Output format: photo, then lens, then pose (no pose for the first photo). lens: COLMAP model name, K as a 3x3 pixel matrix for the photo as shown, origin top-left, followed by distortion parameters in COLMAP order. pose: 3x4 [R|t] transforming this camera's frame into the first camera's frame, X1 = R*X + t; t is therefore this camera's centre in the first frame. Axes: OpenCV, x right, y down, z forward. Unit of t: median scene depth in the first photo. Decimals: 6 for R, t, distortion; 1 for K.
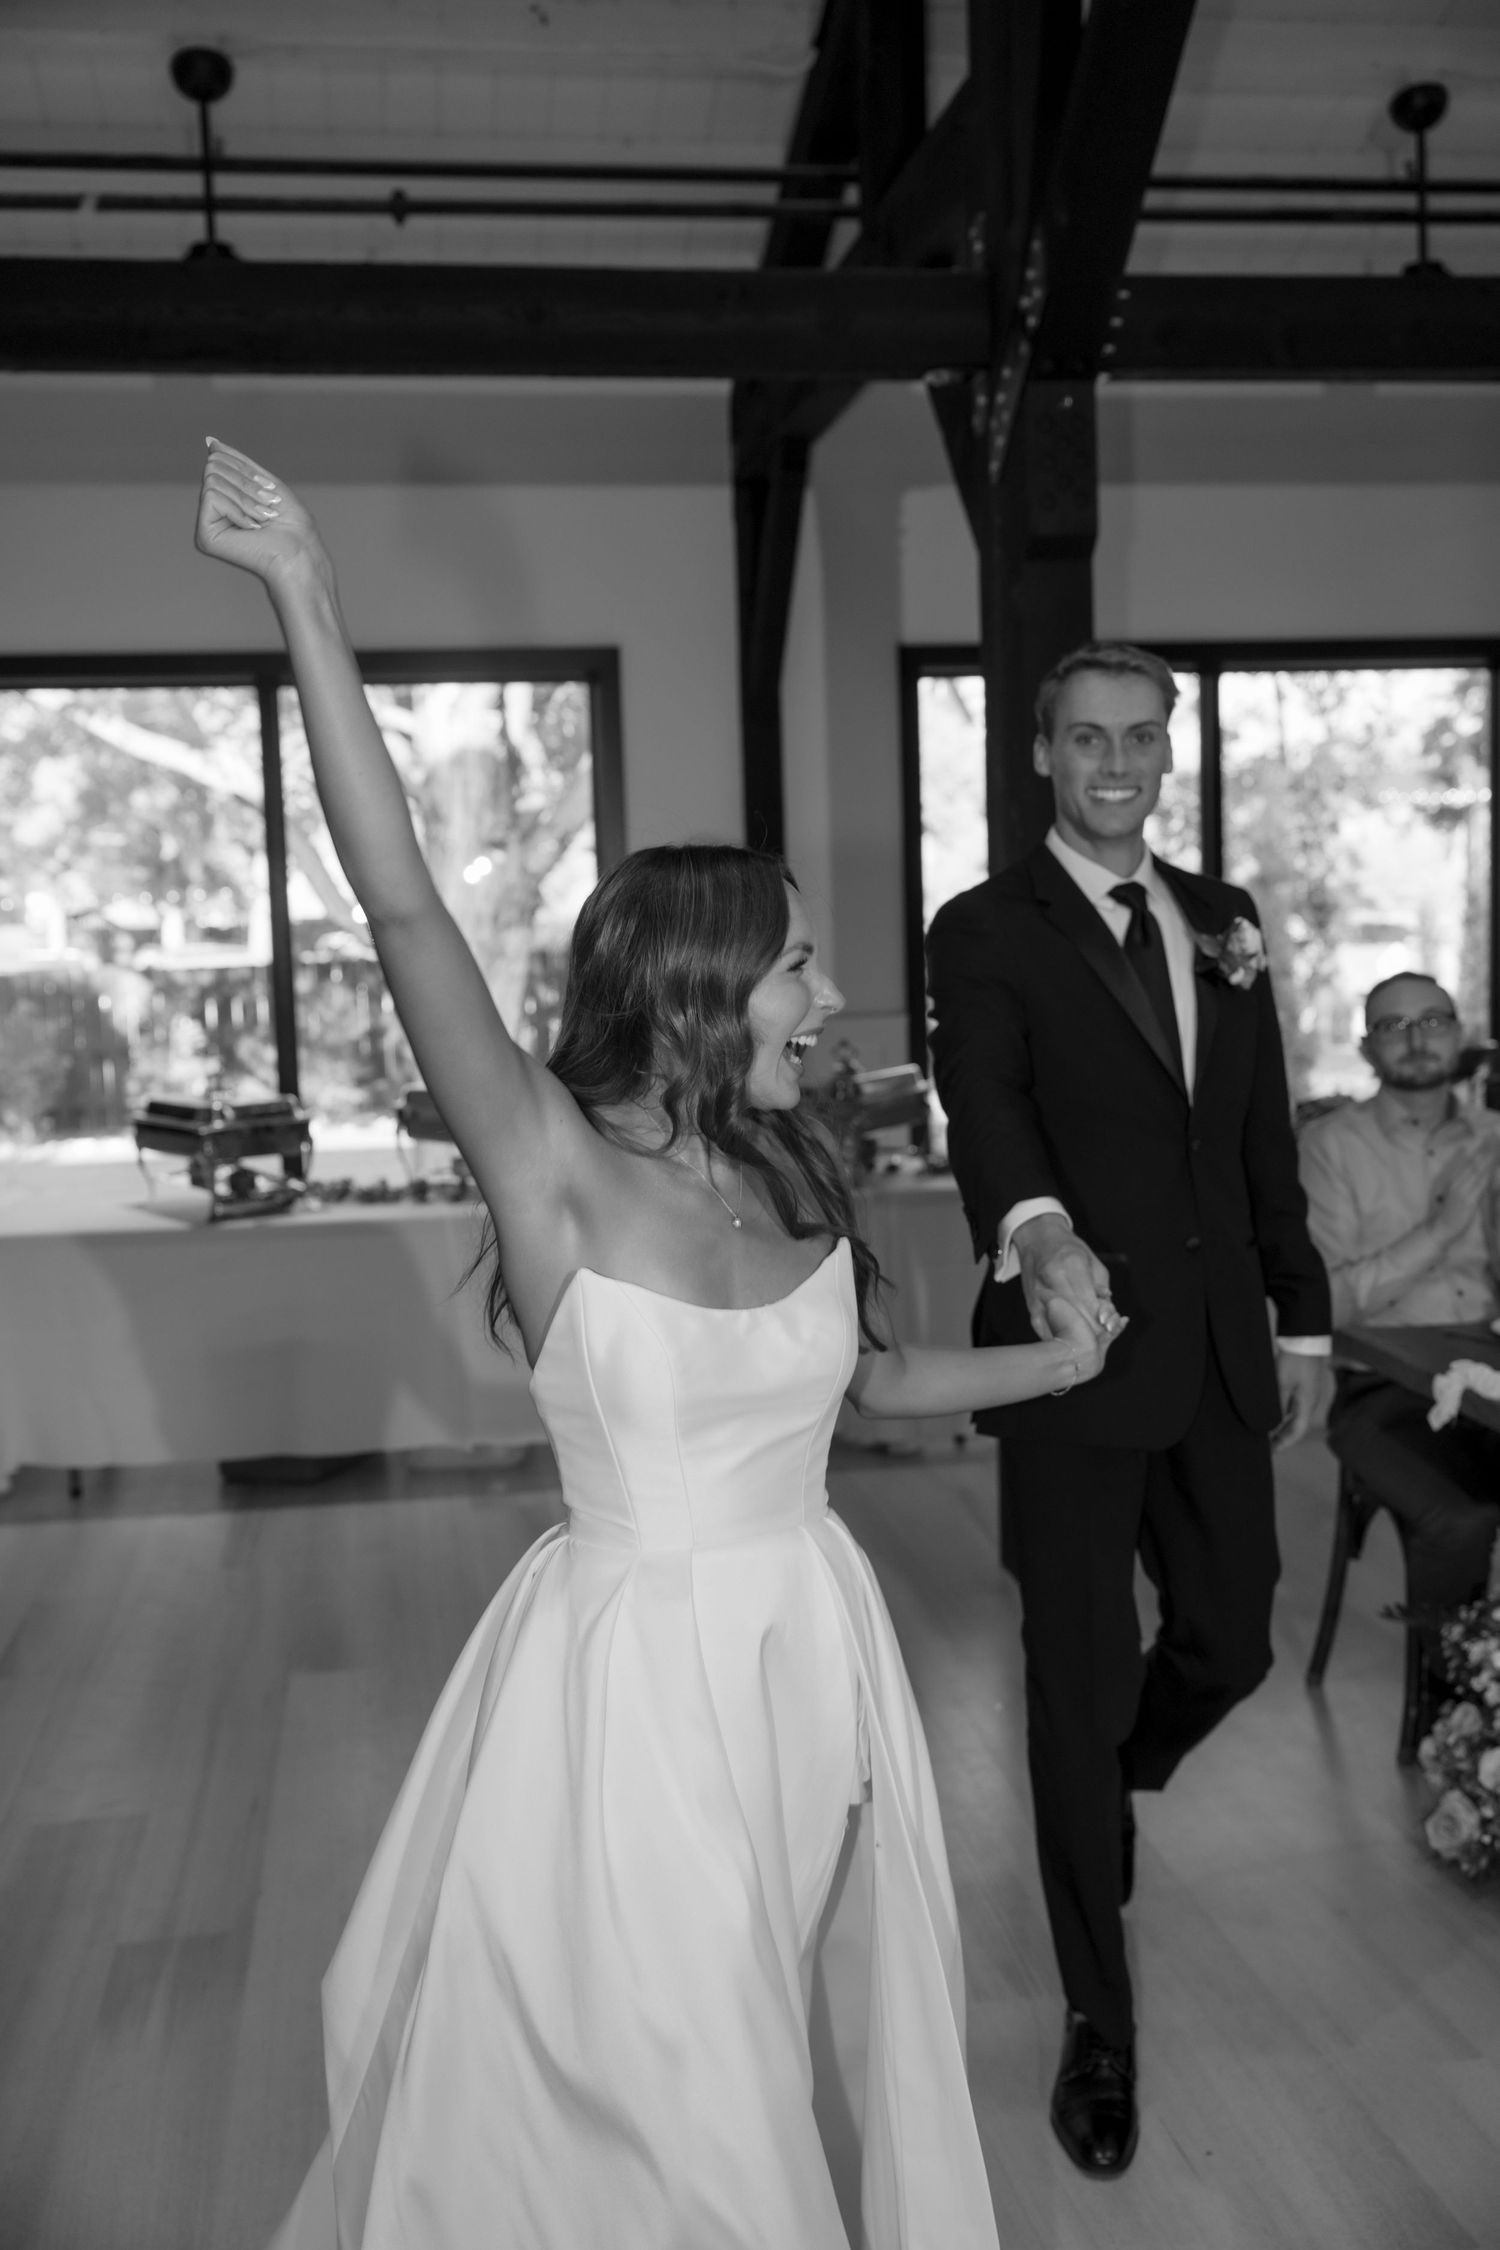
lens RADIAL K [[2292.9, 0, 750.0], [0, 2292.9, 1125.0], [0, 0, 1]] dist [0.021948, -0.001933]
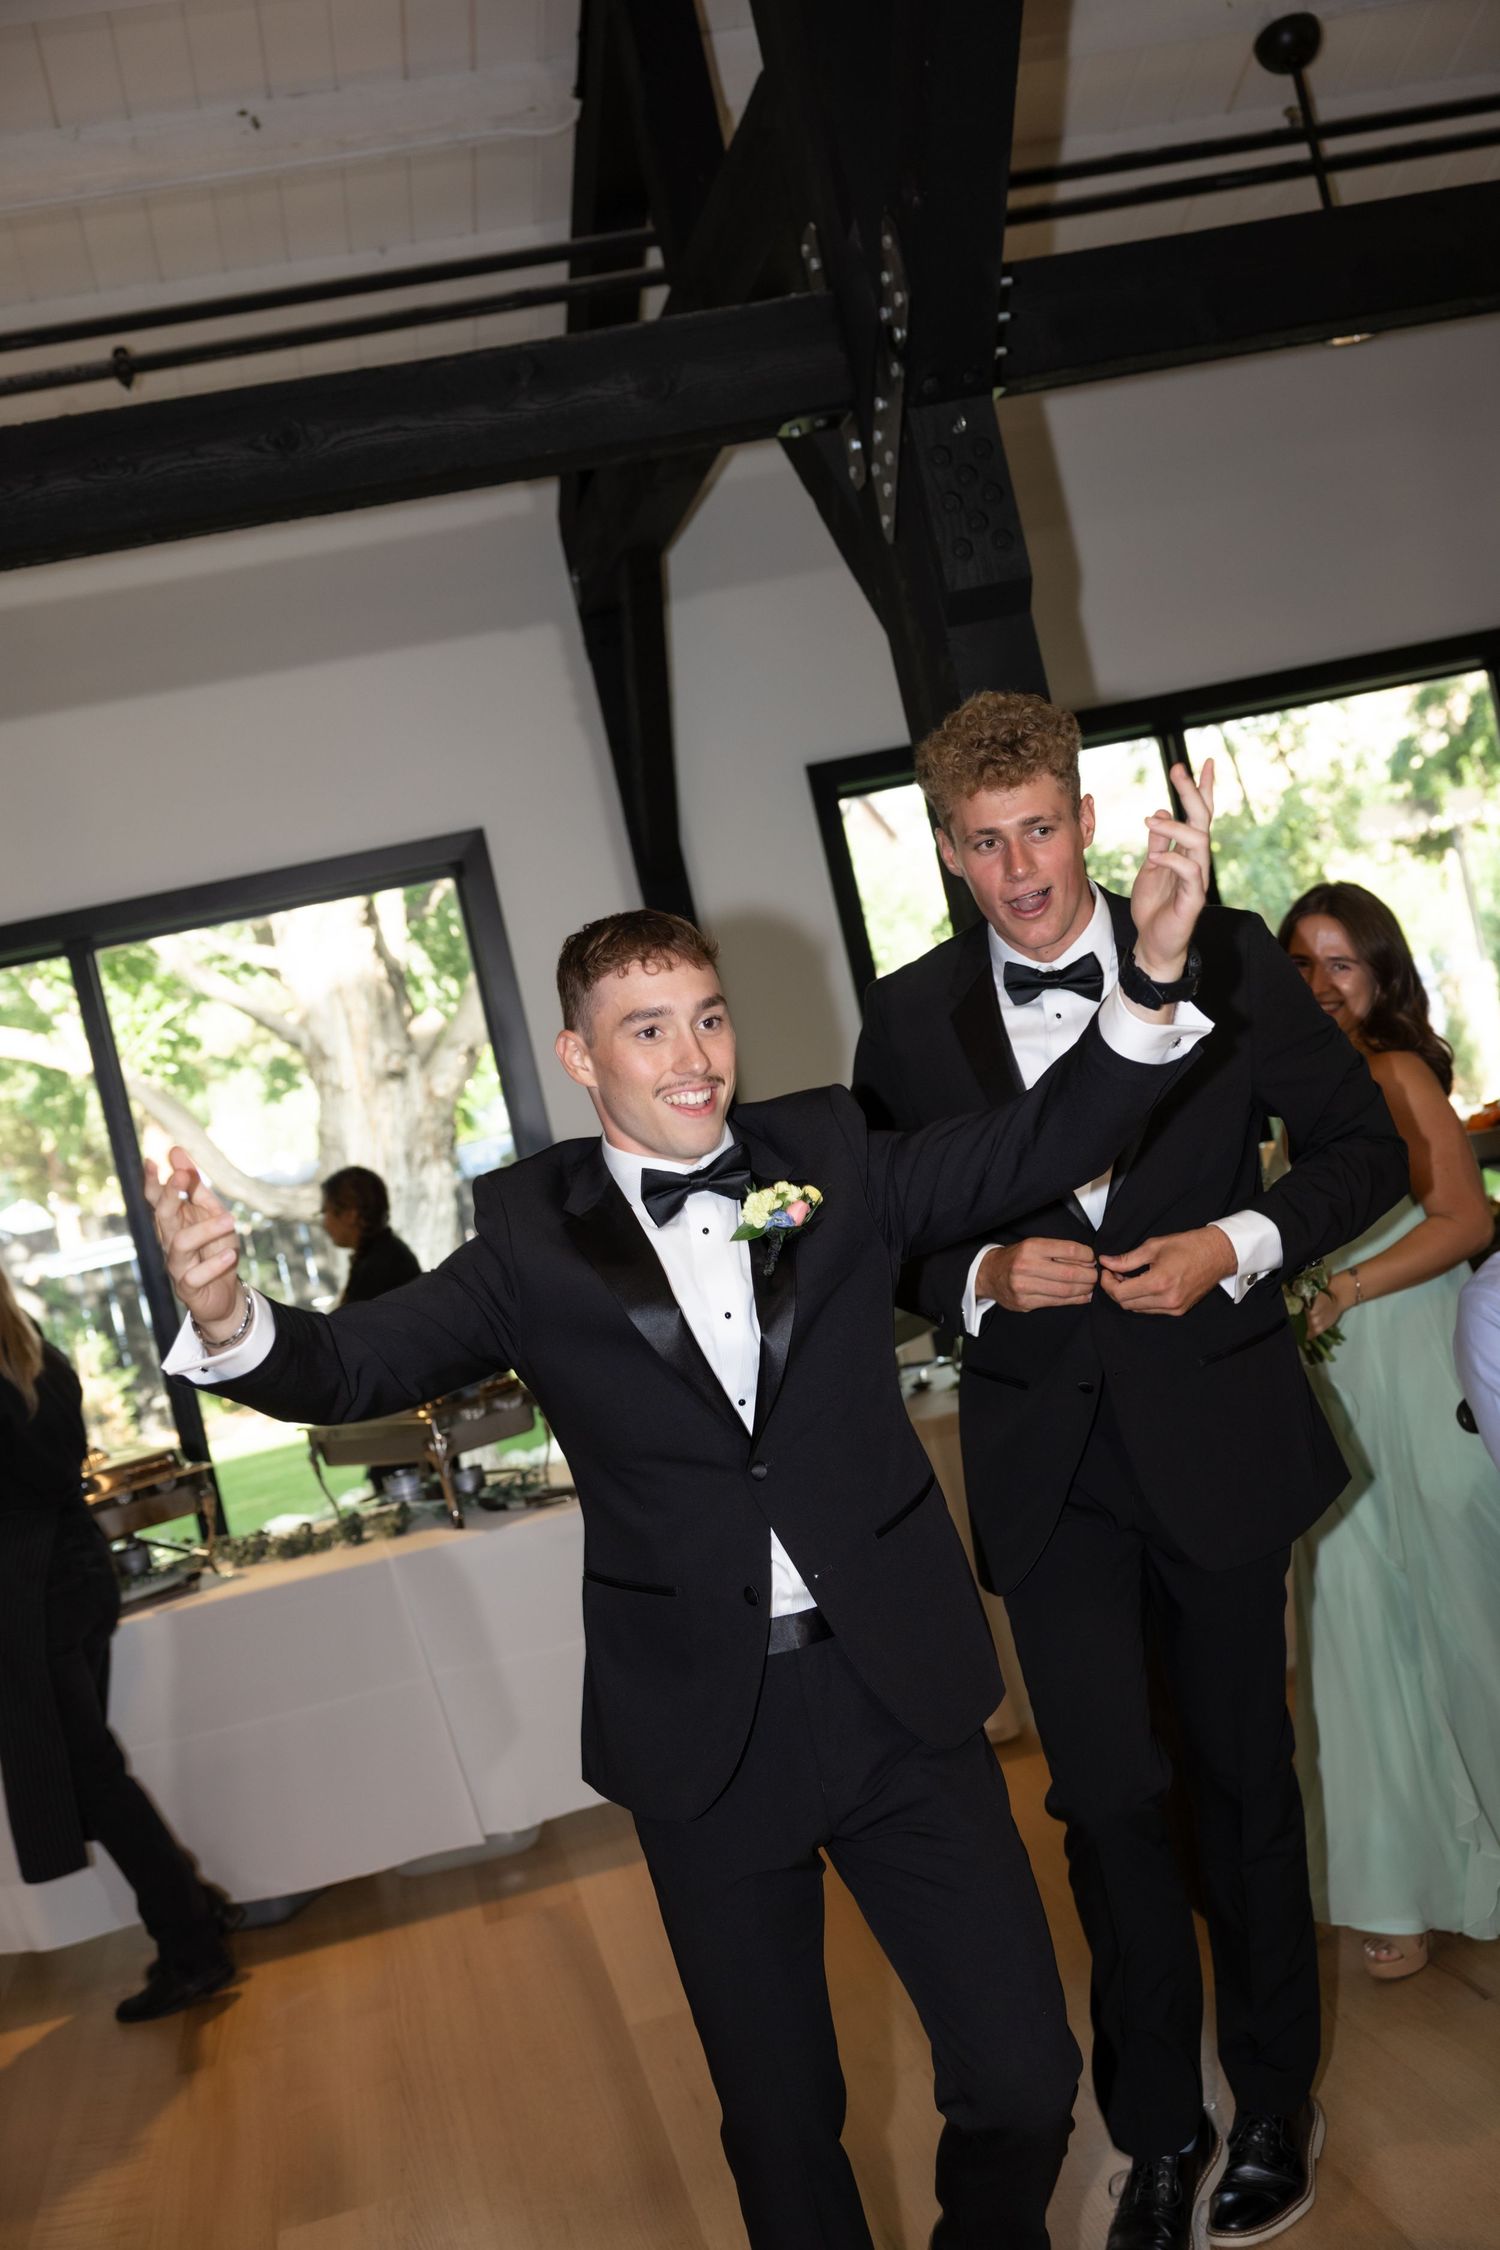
lens RADIAL K [[2472.1, 0, 750.0], [0, 2472.1, 1125.0], [0, 0, 1]] dist [-0.016439, -0.008236]
pose [[0.982560, -0.185253, 0.016056, 0.005107], [0.185929, 0.980003, -0.070887, -0.020805], [-0.002603, 0.072636, 0.997355, 0.113510]]
